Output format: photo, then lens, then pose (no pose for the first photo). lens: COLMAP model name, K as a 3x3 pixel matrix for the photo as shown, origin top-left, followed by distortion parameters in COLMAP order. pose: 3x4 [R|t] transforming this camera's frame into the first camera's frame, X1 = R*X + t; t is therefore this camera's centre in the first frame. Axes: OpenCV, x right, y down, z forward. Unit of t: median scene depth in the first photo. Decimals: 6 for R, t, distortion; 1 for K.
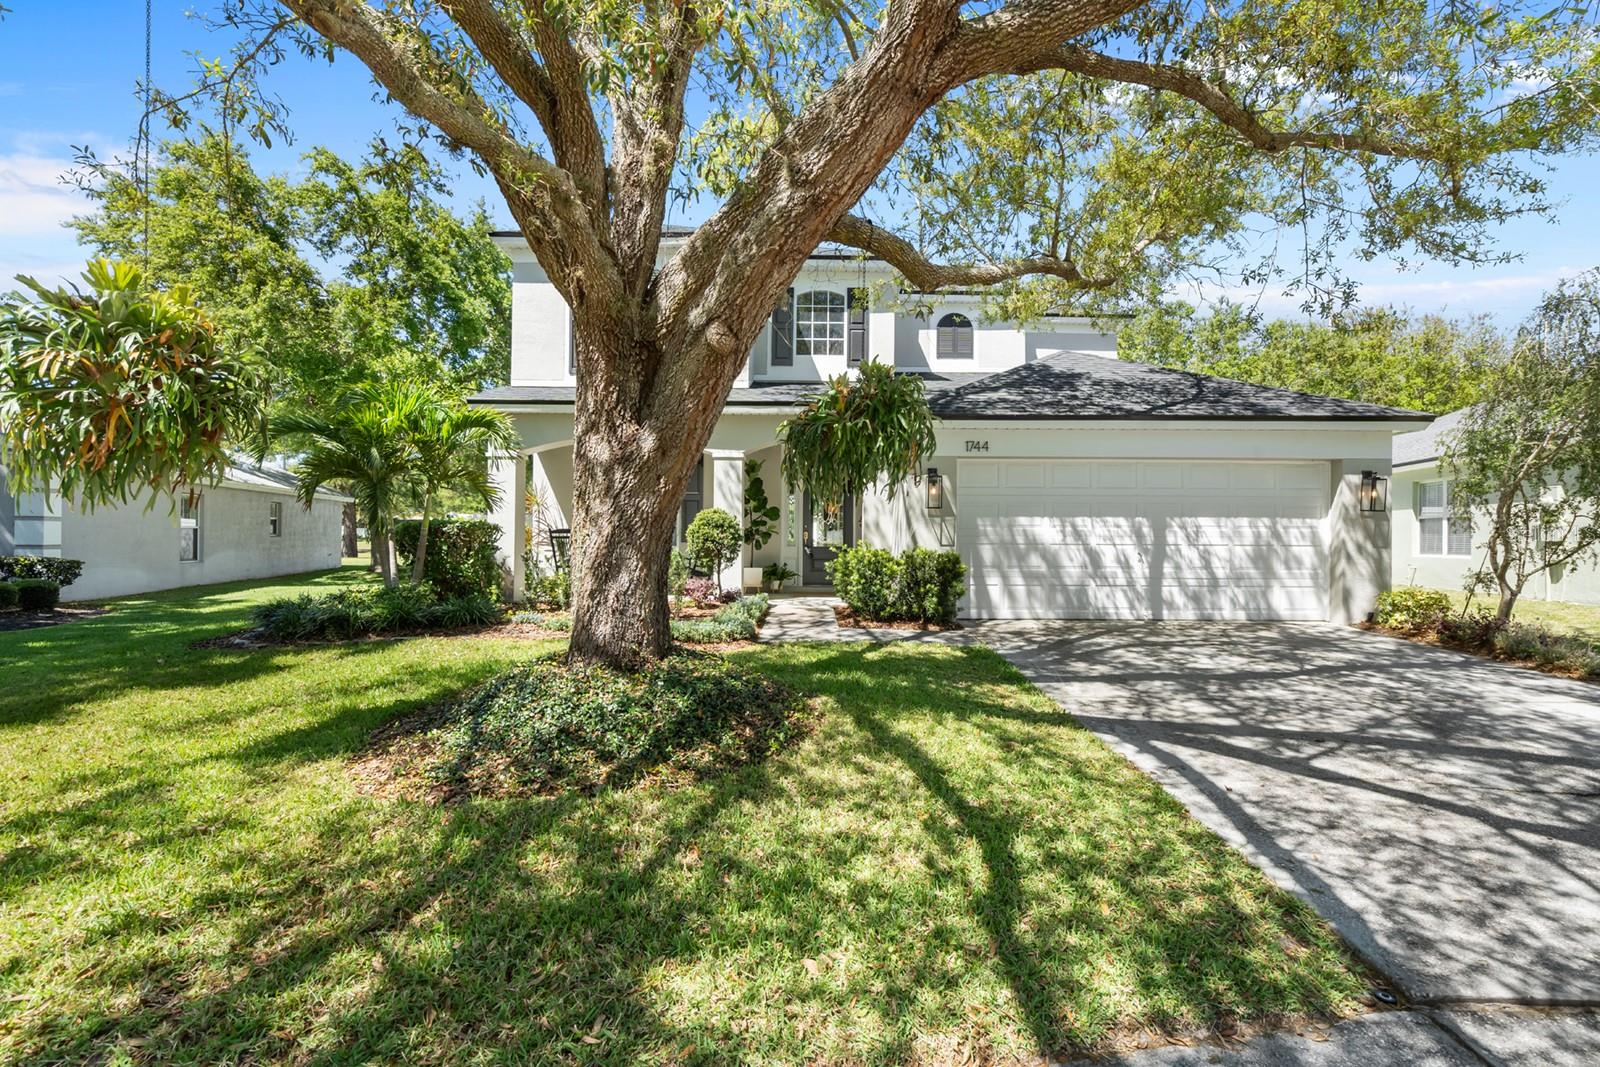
lens RADIAL K [[730.9, 0, 805.5], [0, 730.9, 530.6], [0, 0, 1]] dist [-0.003040, 0.001907]
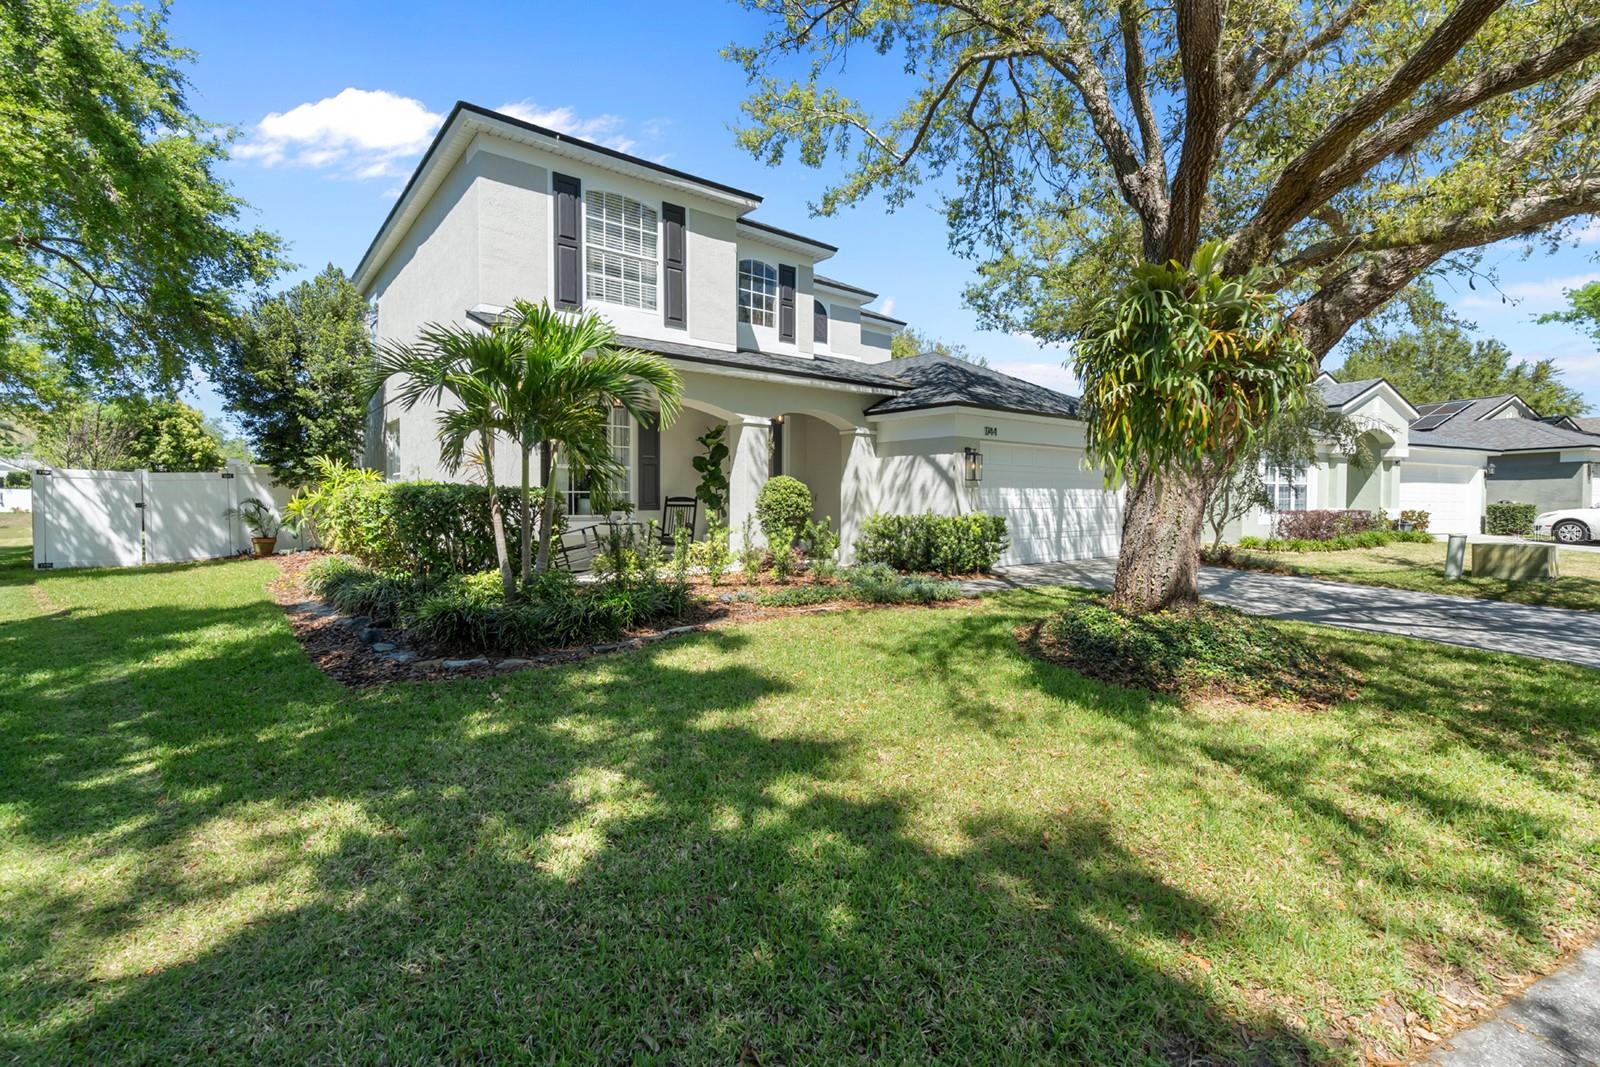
lens RADIAL K [[730.9, 0, 801.3], [0, 730.9, 534.6], [0, 0, 1]] dist [-0.003040, 0.001907]
pose [[0.776434, -0.033622, 0.629302, -0.797082], [-0.001387, 0.998482, 0.055057, -0.007000], [-0.630198, -0.043621, 0.775208, 0.218640]]
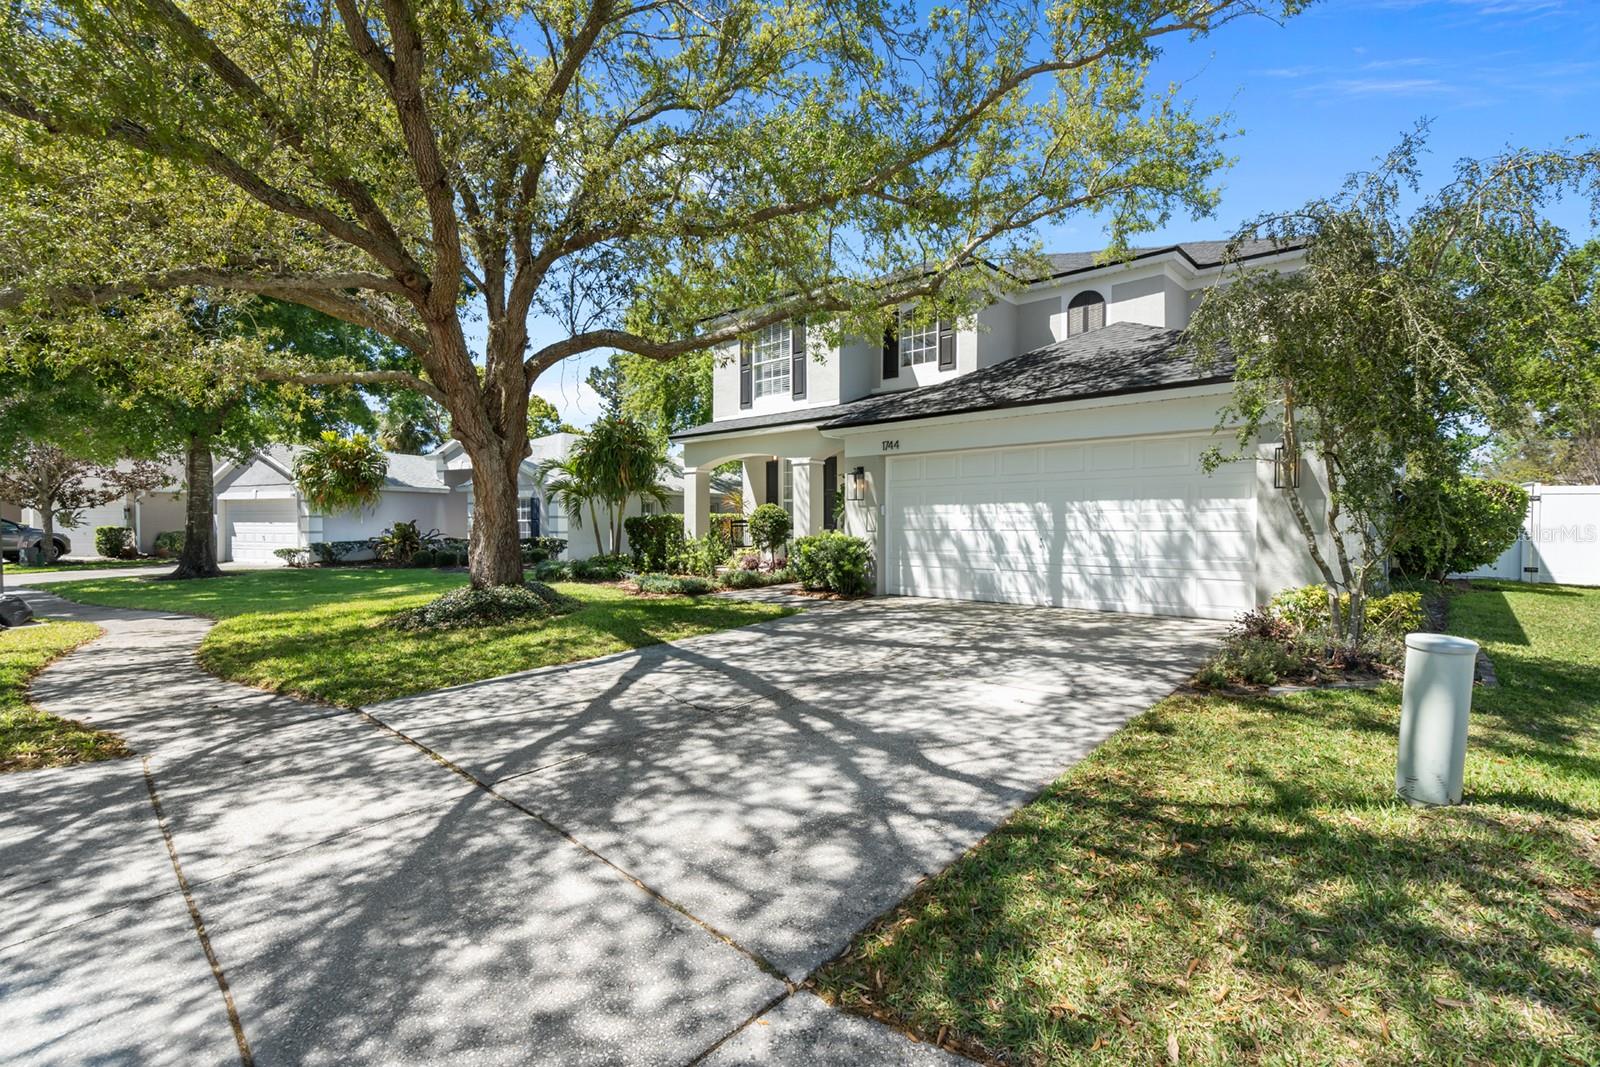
lens RADIAL K [[730.9, 0, 796.6], [0, 730.9, 535.0], [0, 0, 1]] dist [-0.003040, 0.001907]
pose [[0.737970, 0.002403, -0.674829, 0.883860], [0.011685, 0.999798, 0.016339, 0.005380], [0.674732, -0.019943, 0.737793, 0.043160]]
